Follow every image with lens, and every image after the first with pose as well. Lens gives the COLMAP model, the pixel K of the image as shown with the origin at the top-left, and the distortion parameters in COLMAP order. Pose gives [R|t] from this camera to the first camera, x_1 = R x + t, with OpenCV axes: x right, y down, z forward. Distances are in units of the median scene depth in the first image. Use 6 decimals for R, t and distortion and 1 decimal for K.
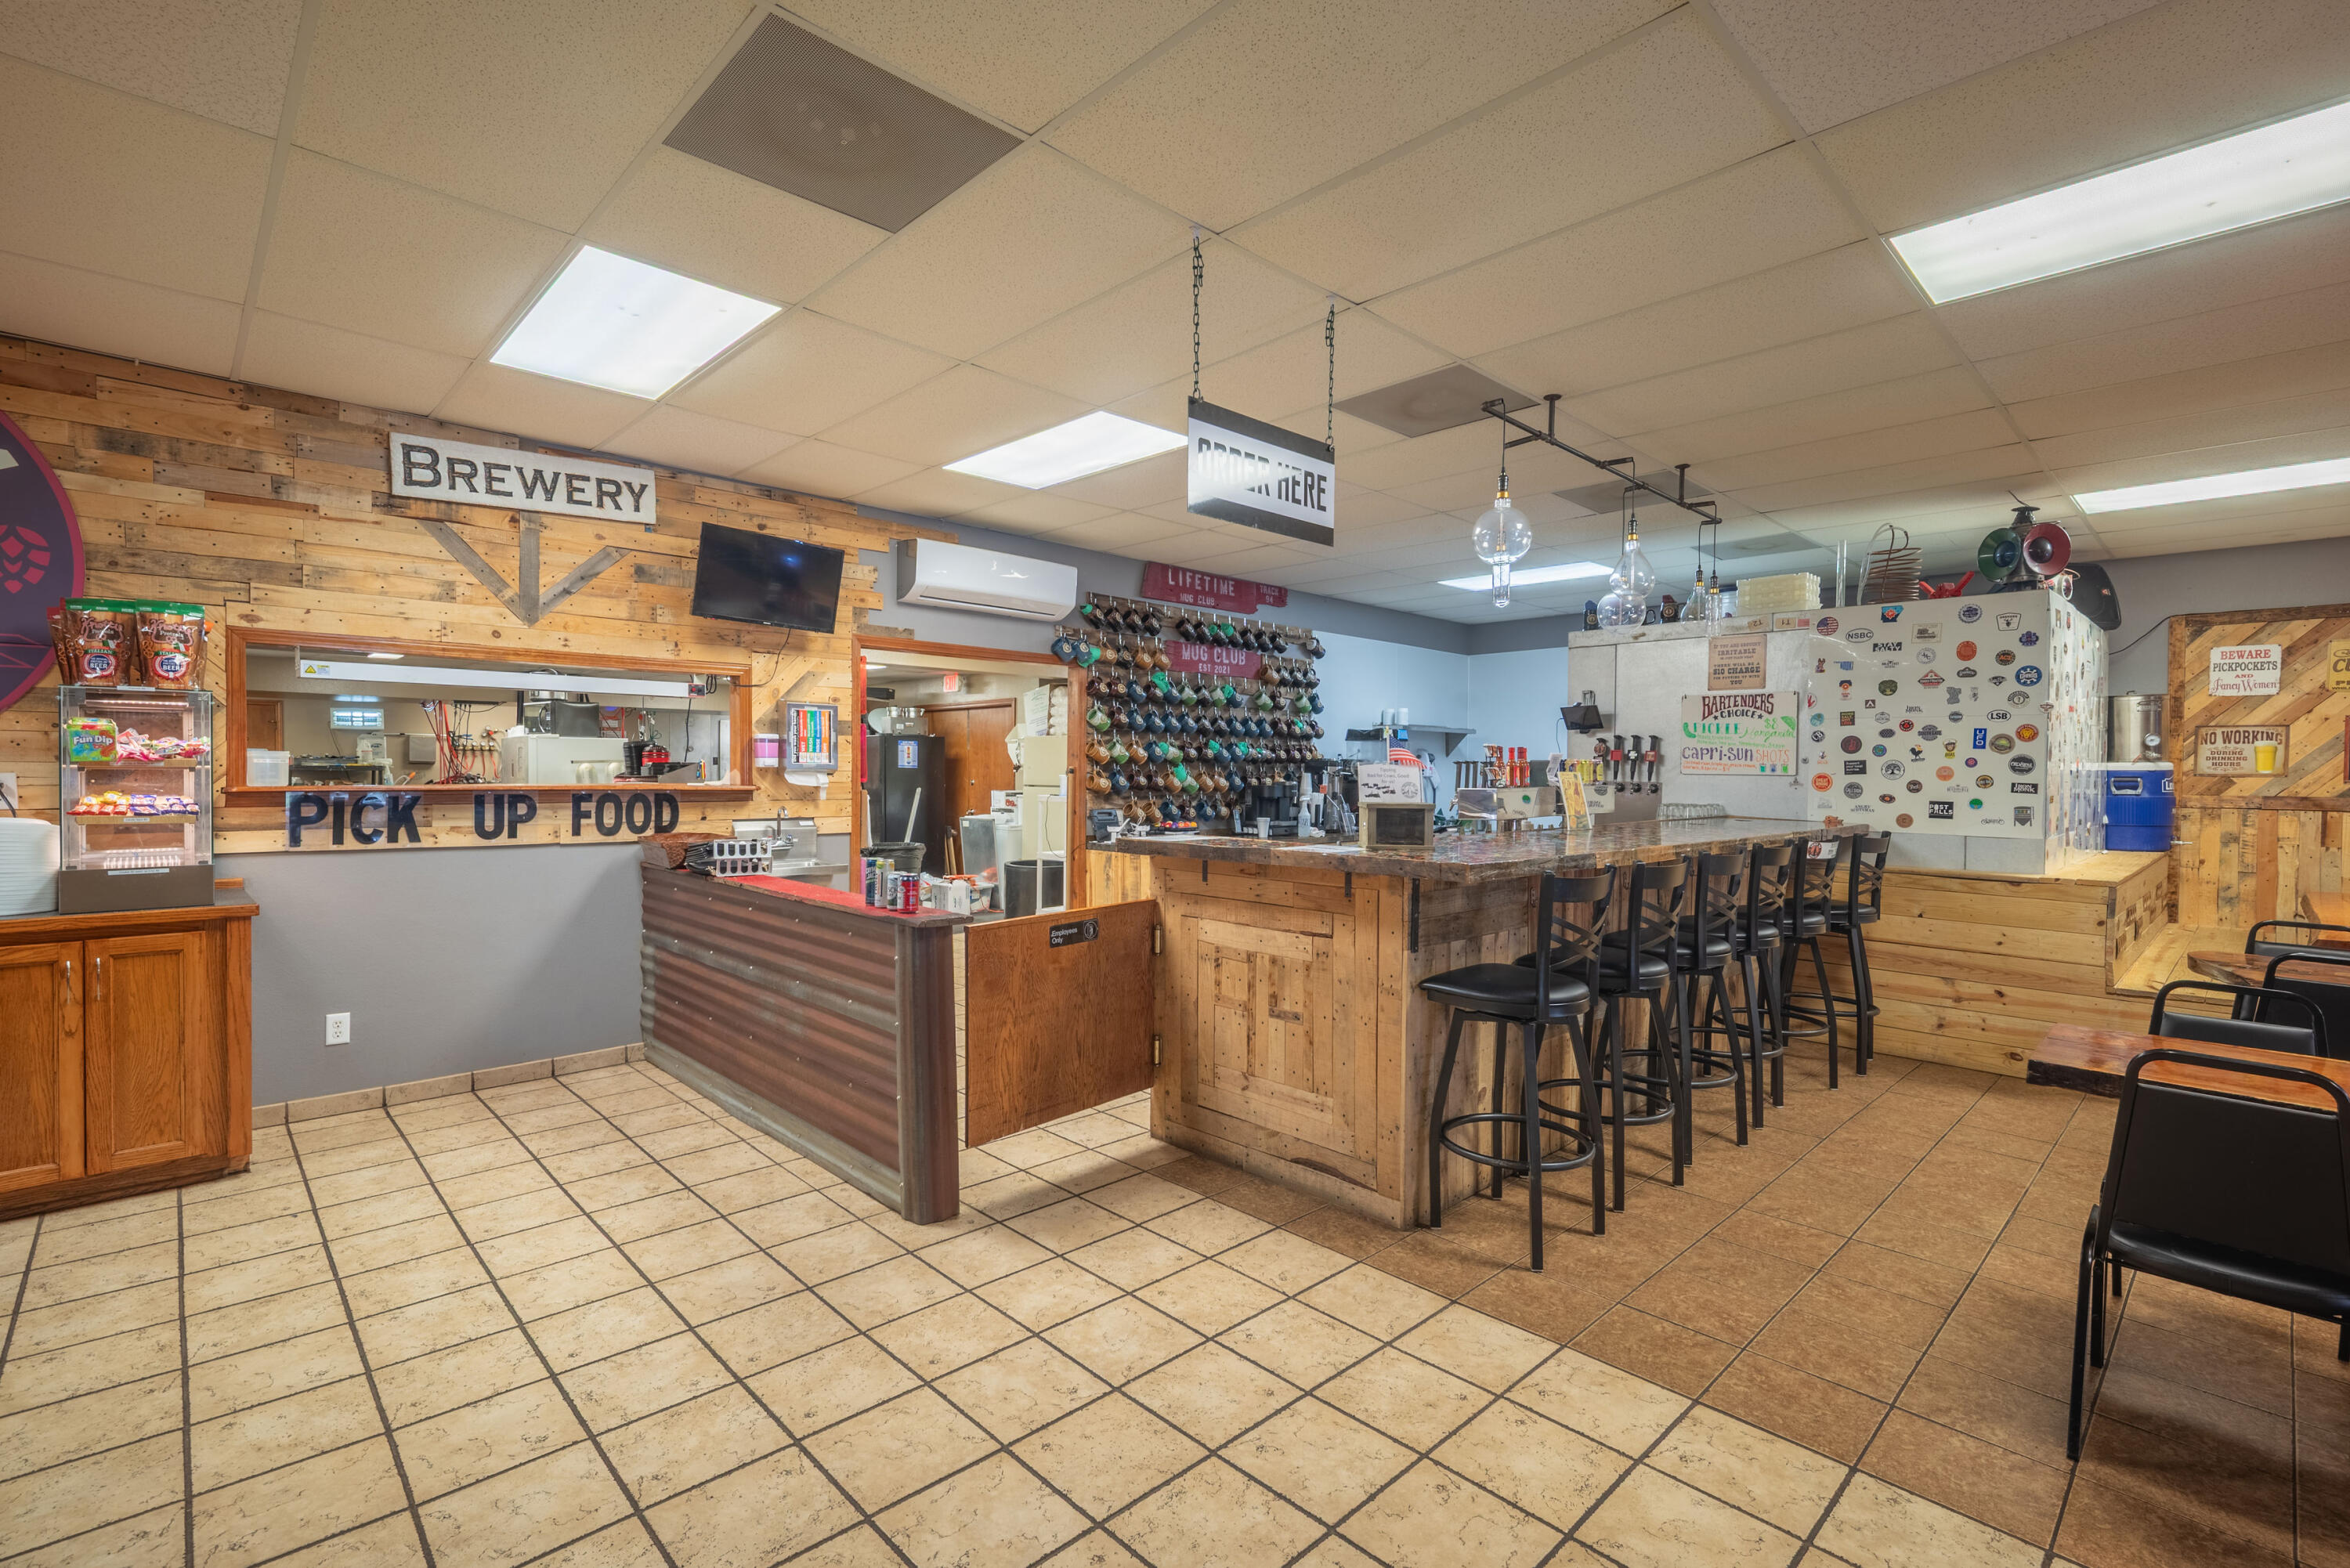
lens RADIAL K [[1079.4, 0, 1181.0], [0, 1079.4, 785.1], [0, 0, 1]] dist [0.000695, 0.000863]
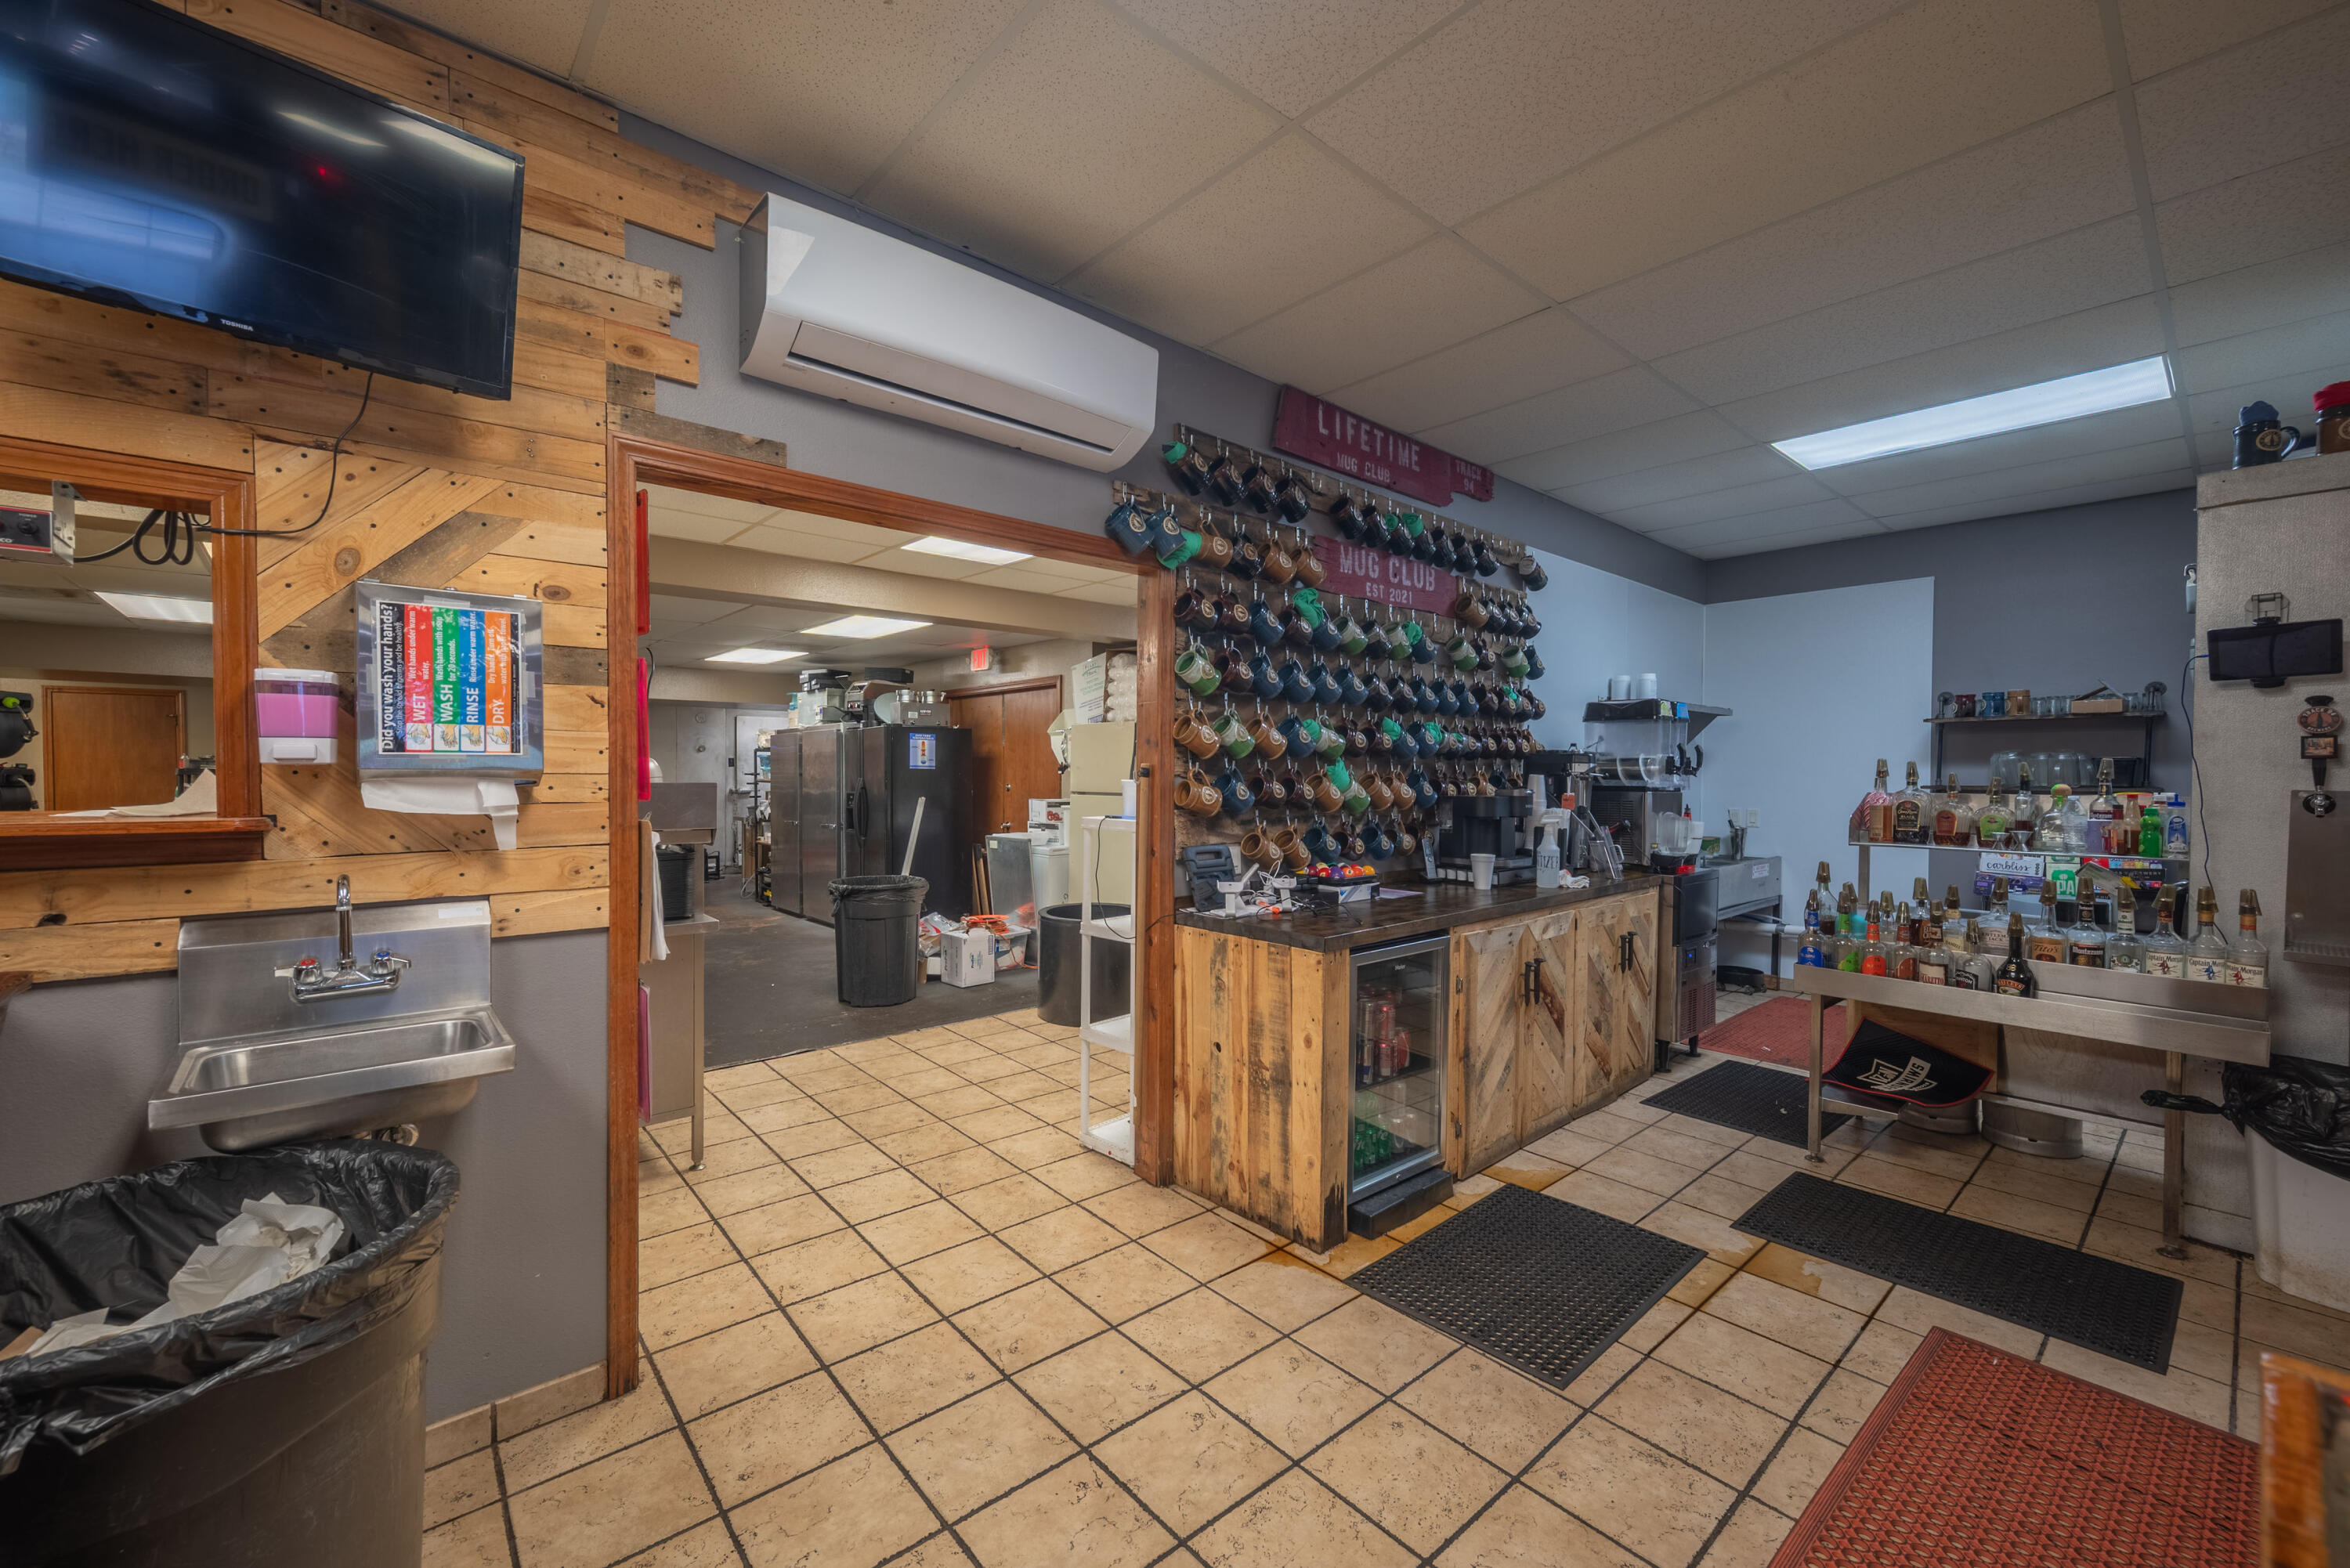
lens RADIAL K [[930.7, 0, 1177.5], [0, 930.7, 786.6], [0, 0, 1]] dist [-0.001372, 0.000581]
pose [[0.998789, -0.002435, -0.049131, -0.072235], [0.002561, 0.999994, 0.002495, -0.008308], [0.049125, -0.002617, 0.998789, 0.624801]]
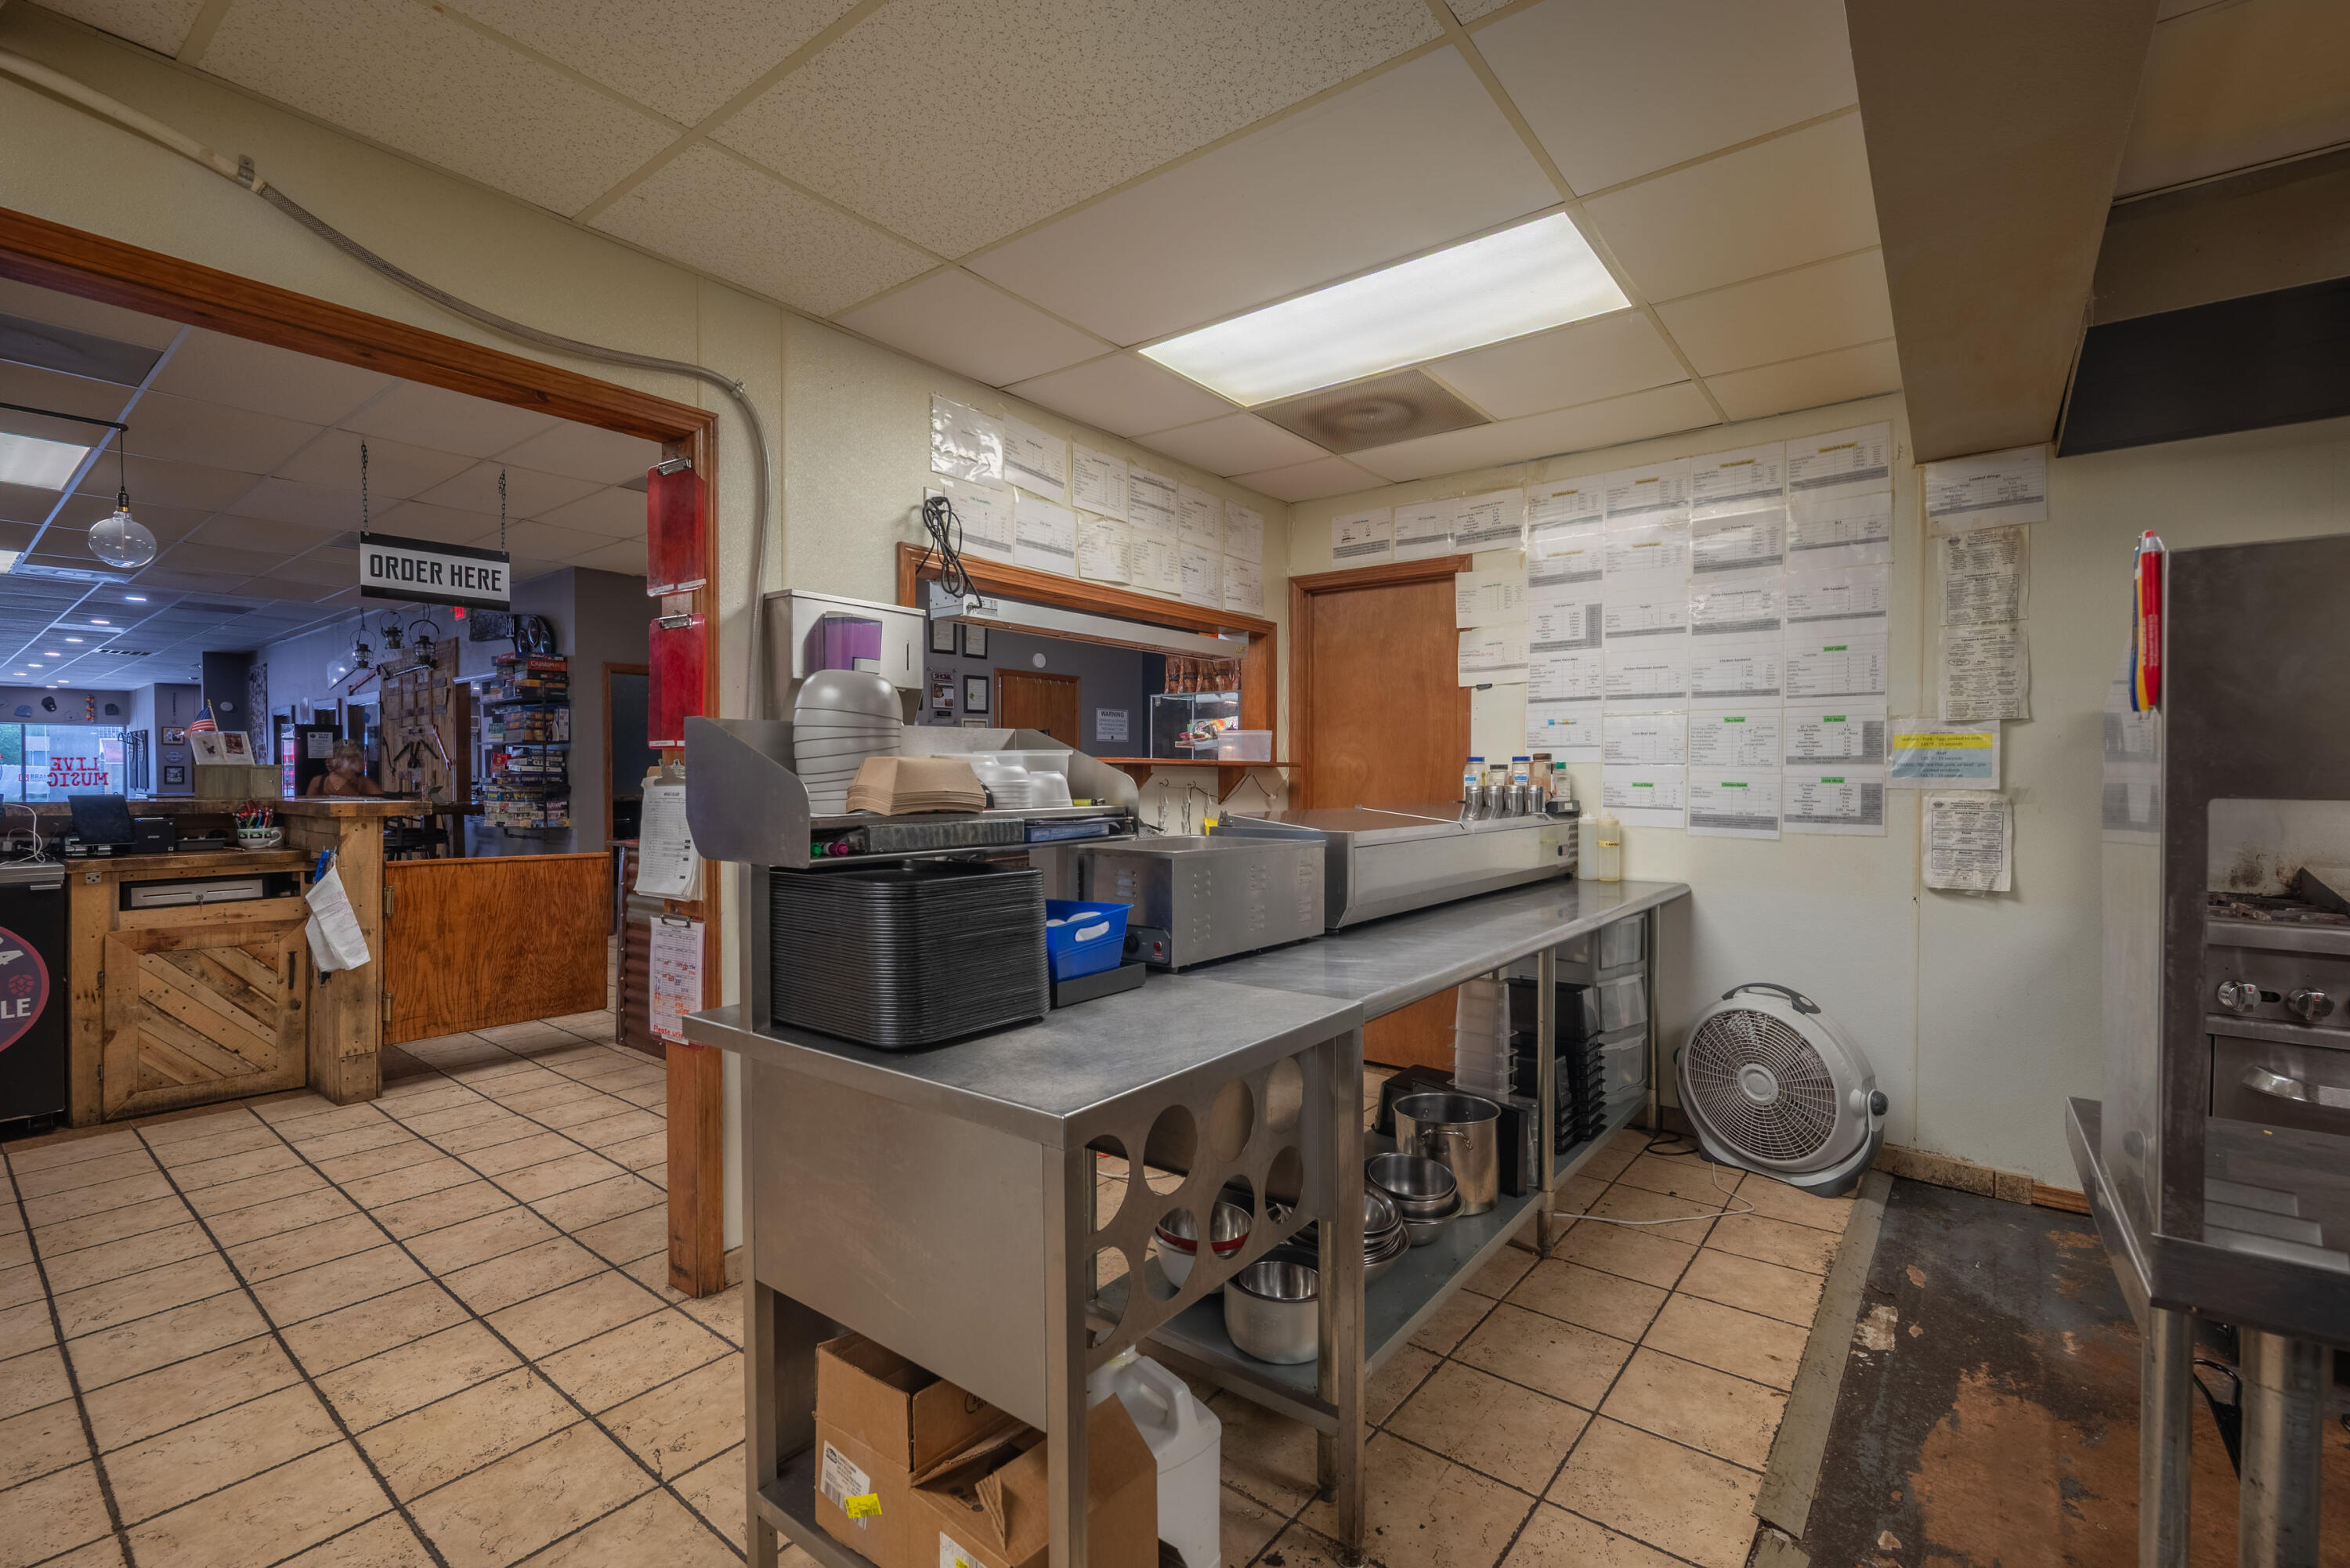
lens RADIAL K [[1079.4, 0, 1199.5], [0, 1079.4, 783.0], [0, 0, 1]] dist [0.000695, 0.000863]
pose [[-0.991994, -0.007572, -0.126059, -0.423415], [-0.010601, 0.999671, 0.023368, -0.001263], [0.125841, 0.024517, -0.991747, 1.366768]]
